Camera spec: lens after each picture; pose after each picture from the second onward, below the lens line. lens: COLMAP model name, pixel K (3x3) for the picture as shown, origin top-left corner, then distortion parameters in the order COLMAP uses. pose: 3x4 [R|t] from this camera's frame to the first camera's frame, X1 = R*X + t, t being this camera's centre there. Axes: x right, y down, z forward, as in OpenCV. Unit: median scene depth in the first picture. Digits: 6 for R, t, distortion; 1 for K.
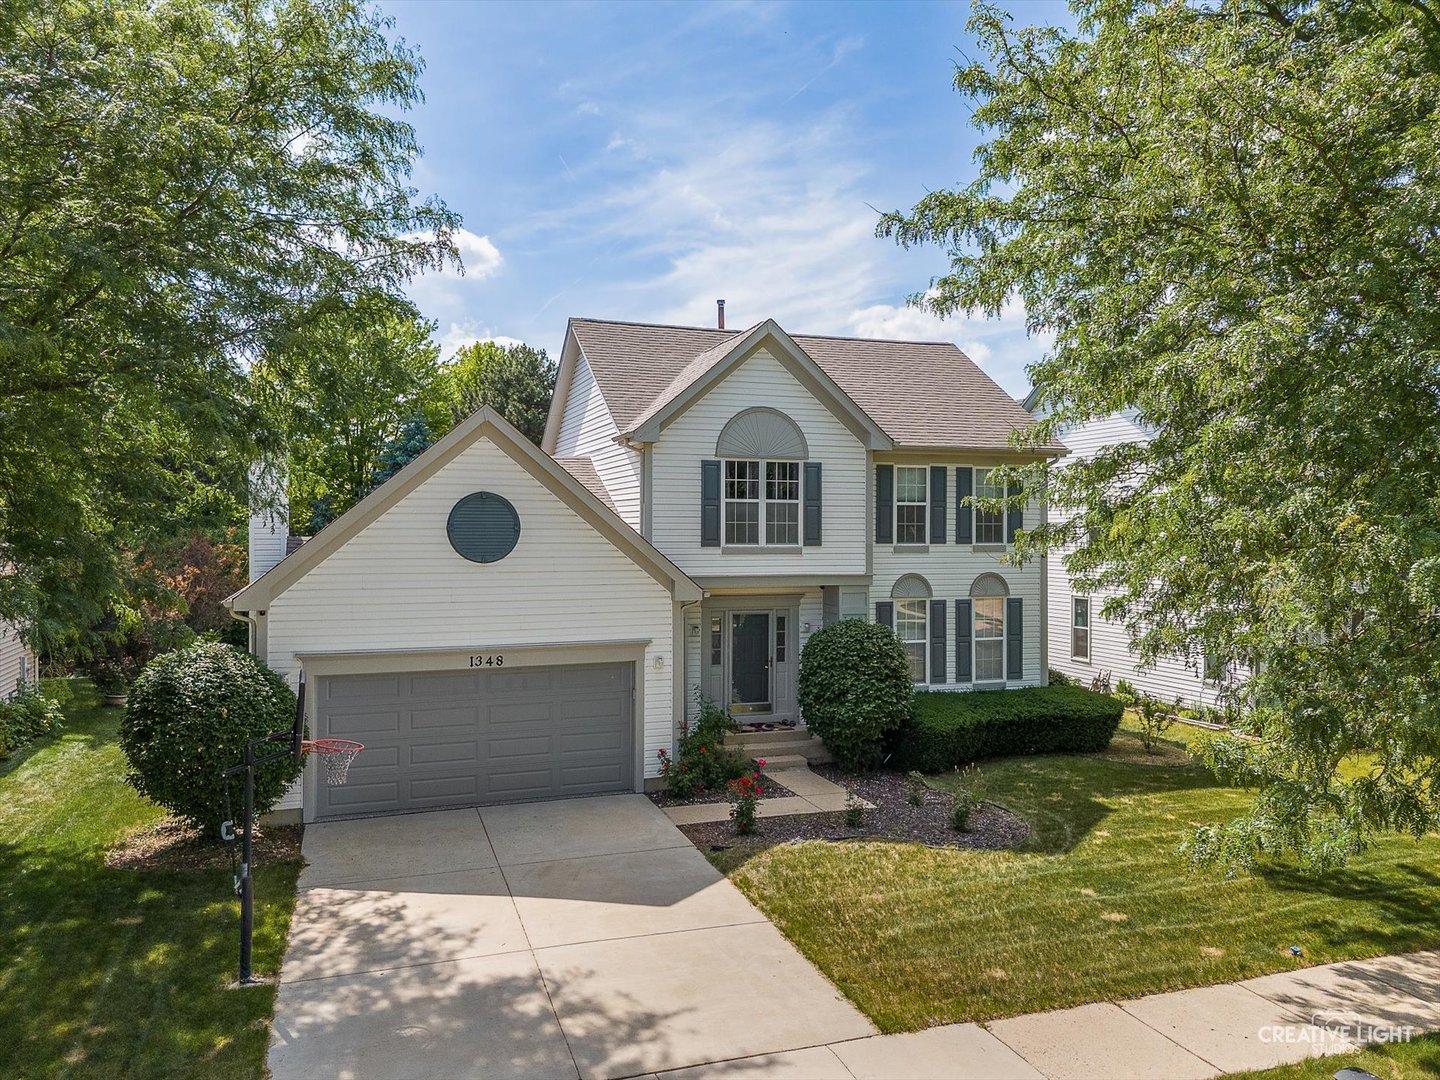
lens RADIAL K [[1058.1, 0, 712.3], [0, 1058.1, 575.5], [0, 0, 1]] dist [0.003955, 0.004589]
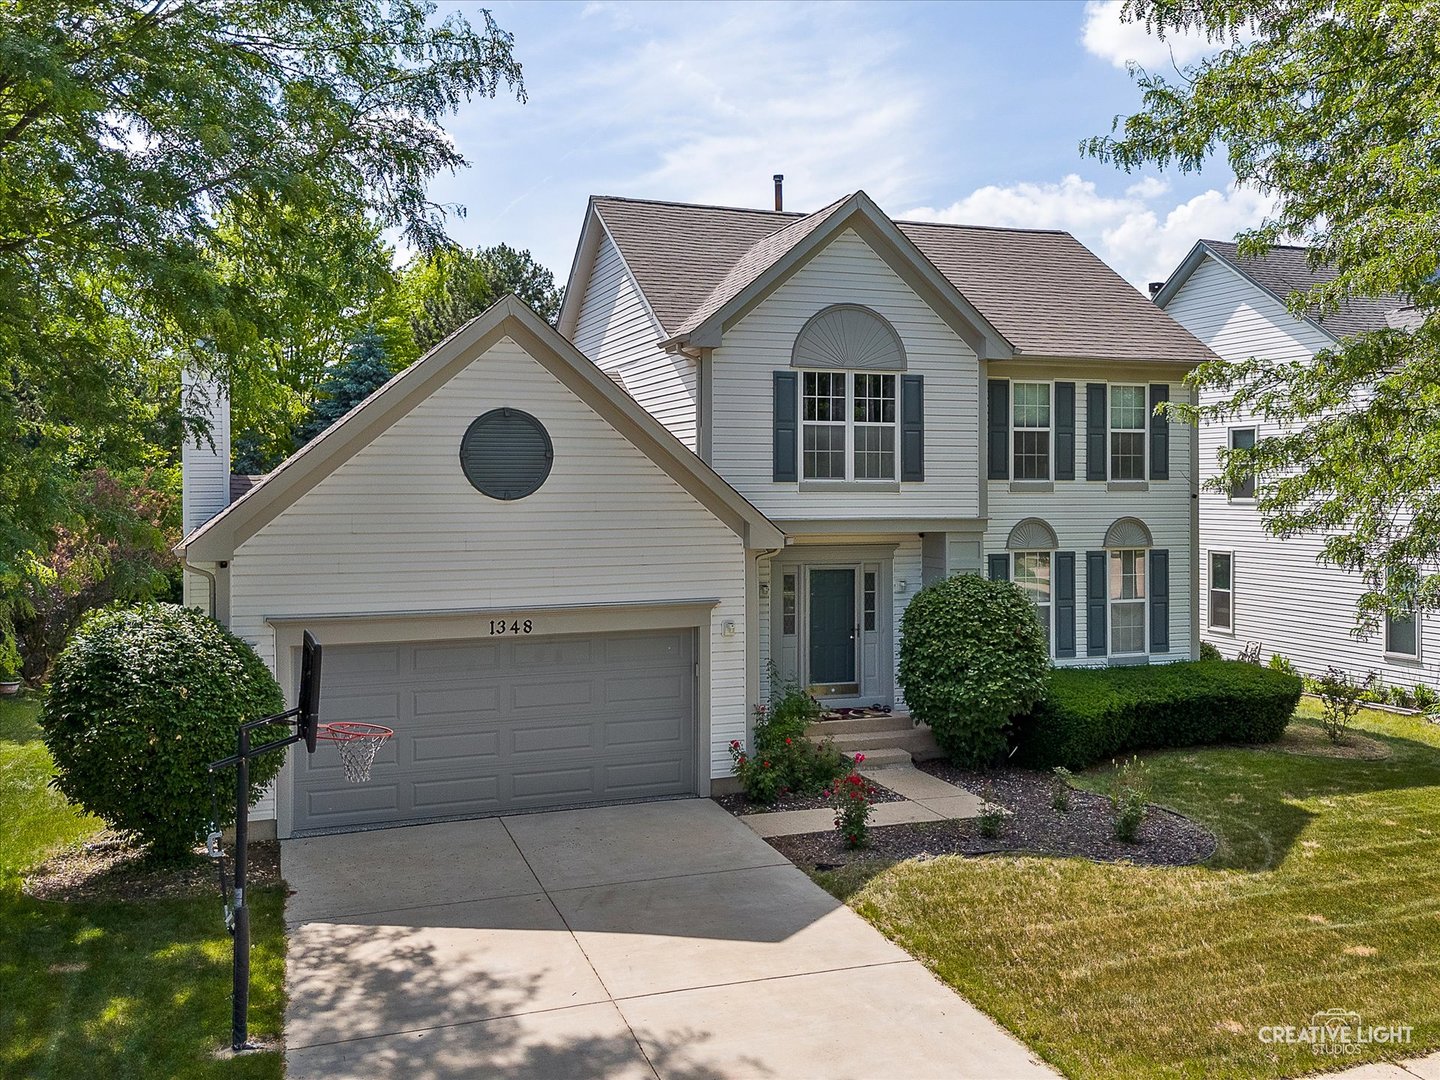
lens RADIAL K [[1287.8, 0, 720.0], [0, 1287.8, 540.0], [0, 0, 1]] dist [0.001280, 0.013055]
pose [[0.999870, -0.004876, 0.015348, -0.077904], [0.004915, 0.999985, -0.002479, 0.021038], [-0.015336, 0.002554, 0.999879, 0.061237]]
